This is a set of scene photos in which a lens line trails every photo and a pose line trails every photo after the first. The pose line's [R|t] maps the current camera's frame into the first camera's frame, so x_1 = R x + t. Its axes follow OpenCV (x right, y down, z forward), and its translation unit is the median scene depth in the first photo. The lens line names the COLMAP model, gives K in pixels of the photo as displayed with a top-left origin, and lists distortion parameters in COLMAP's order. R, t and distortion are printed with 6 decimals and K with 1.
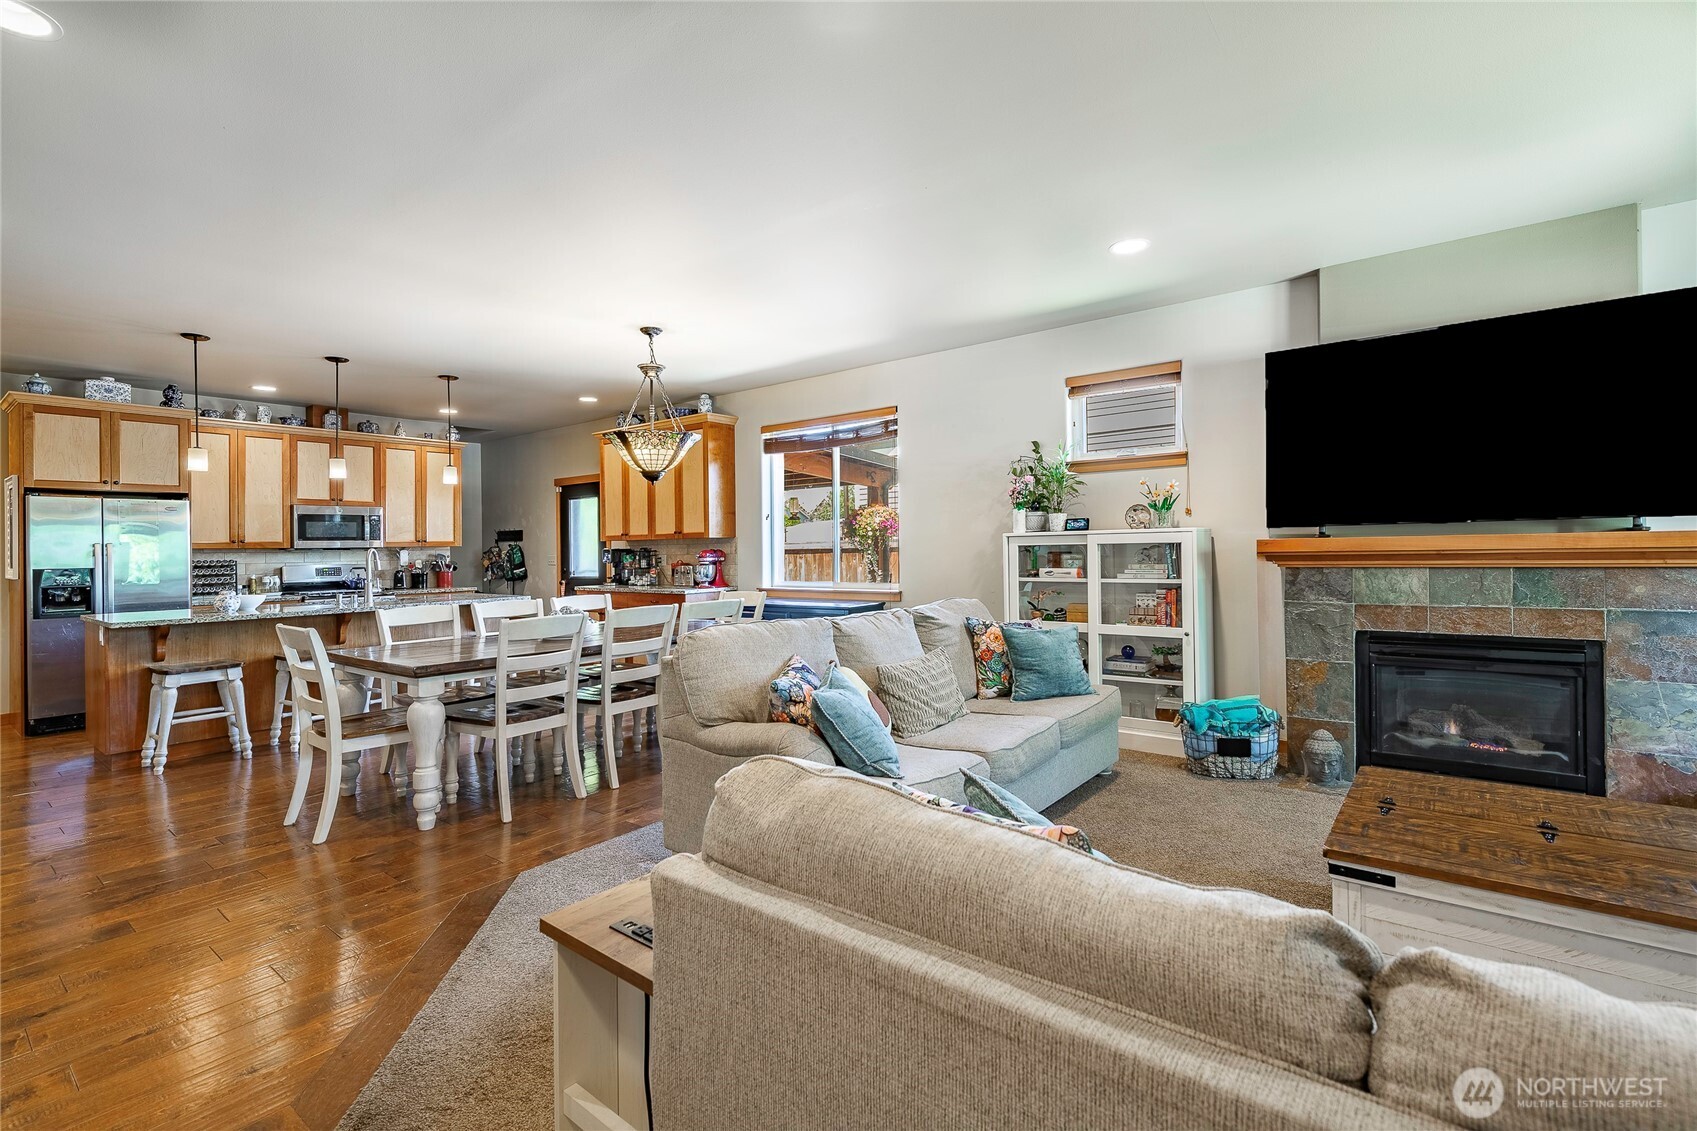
lens RADIAL K [[750.1, 0, 829.8], [0, 750.1, 549.4], [0, 0, 1]] dist [-0.000909, -0.002559]
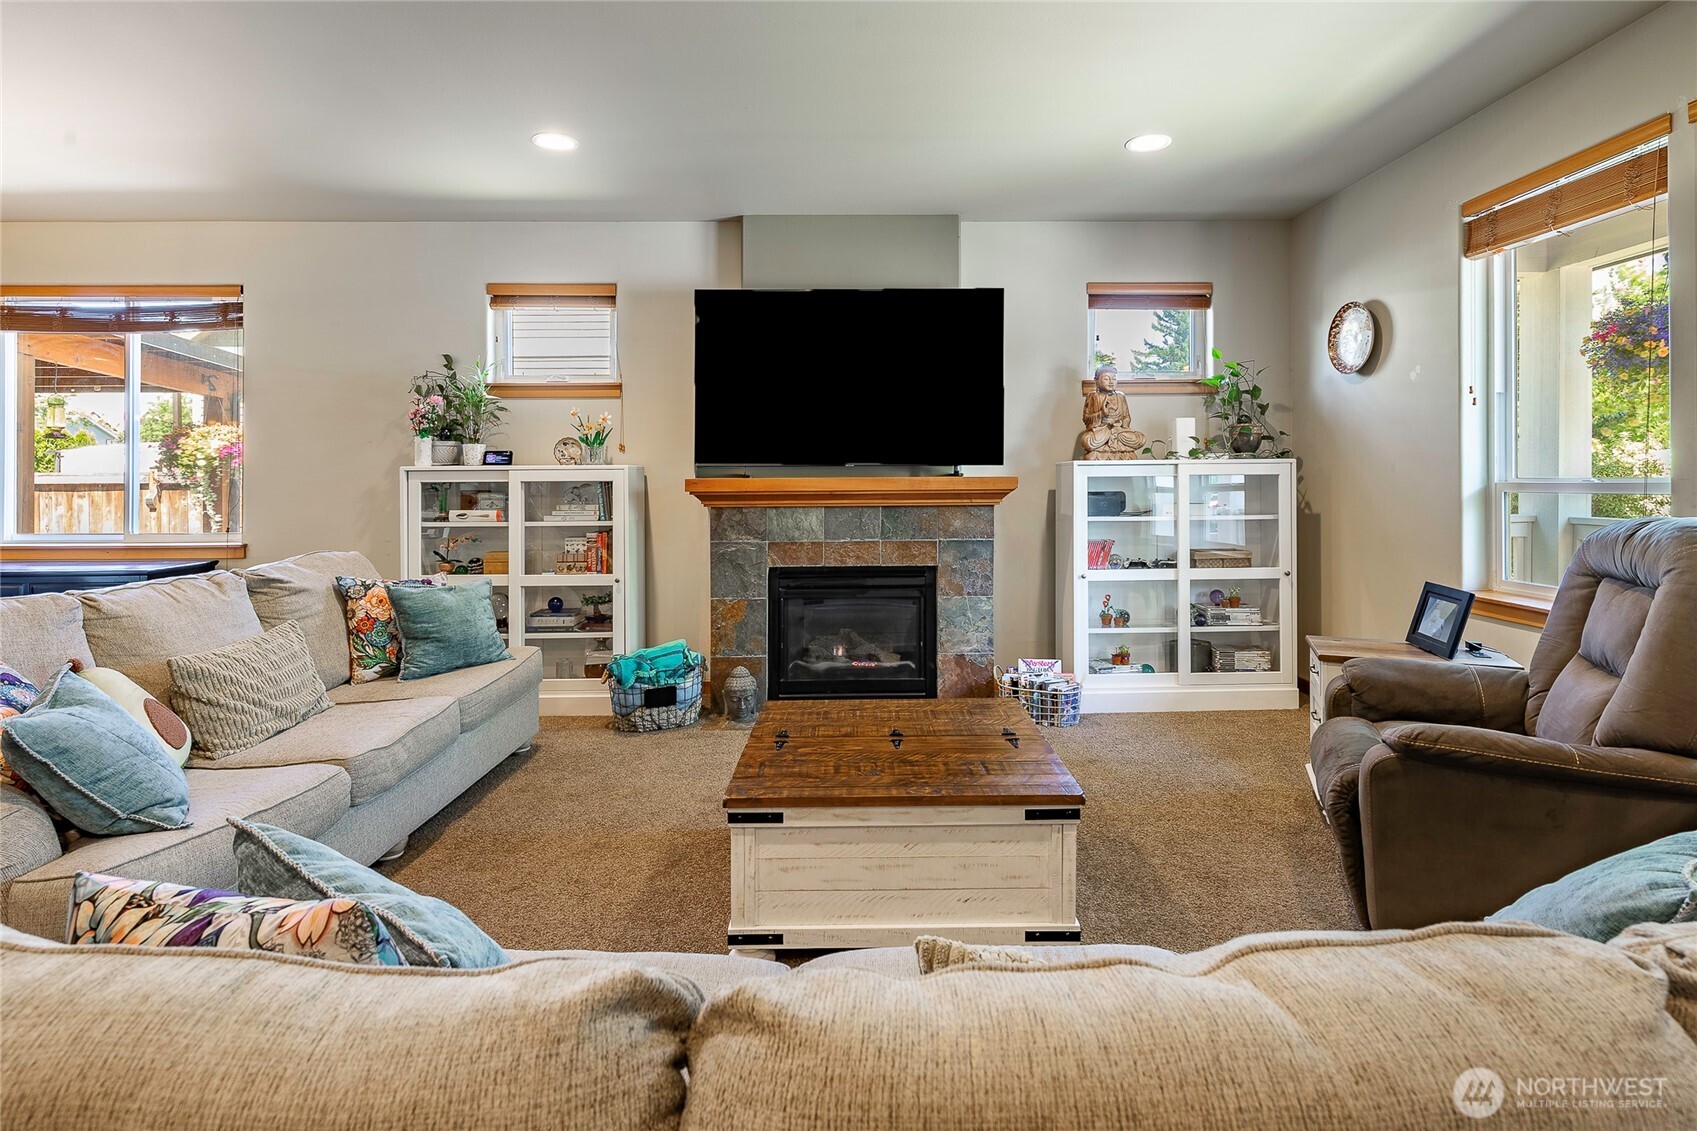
lens RADIAL K [[780.8, 0, 851.8], [0, 780.8, 490.8], [0, 0, 1]] dist [-0.002065, -0.001222]
pose [[0.778387, 0.005780, 0.627758, 0.104855], [-0.007499, 0.999972, 0.000091, 0.000433], [-0.627740, -0.004778, 0.778409, 0.078000]]
